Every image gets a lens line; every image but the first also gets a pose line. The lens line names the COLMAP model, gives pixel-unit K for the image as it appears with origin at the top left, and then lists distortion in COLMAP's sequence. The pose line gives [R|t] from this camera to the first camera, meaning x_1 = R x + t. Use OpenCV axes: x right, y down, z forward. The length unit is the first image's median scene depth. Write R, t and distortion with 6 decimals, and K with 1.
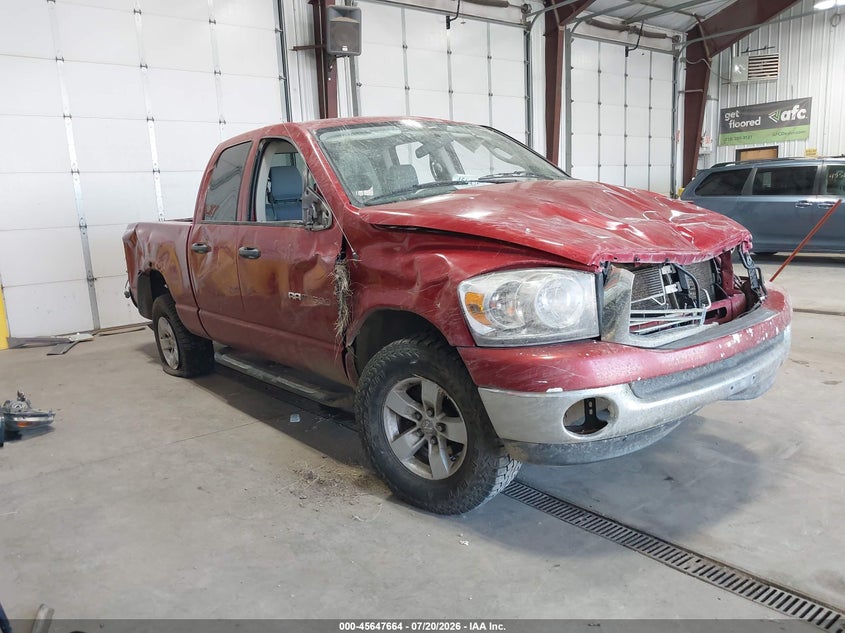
lens RADIAL K [[672.9, 0, 422.5], [0, 672.9, 316.5], [0, 0, 1]] dist [0.003089, -0.003078]
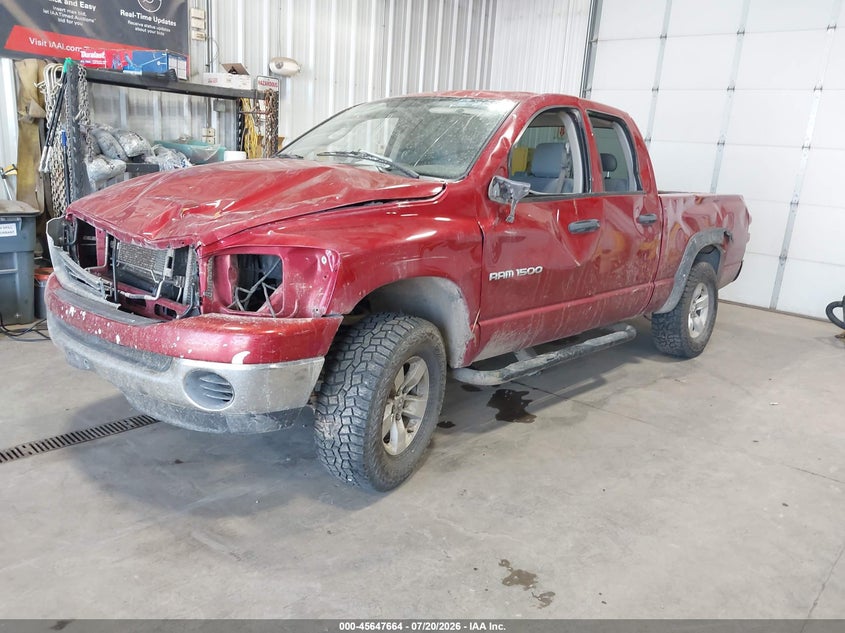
lens RADIAL K [[672.9, 0, 422.5], [0, 672.9, 316.5], [0, 0, 1]] dist [0.003089, -0.003078]
pose [[0.151638, 0.280513, -0.947797, 1.347731], [-0.239059, 0.940826, 0.240203, -0.293210], [0.959092, 0.190156, 0.209724, 1.139020]]
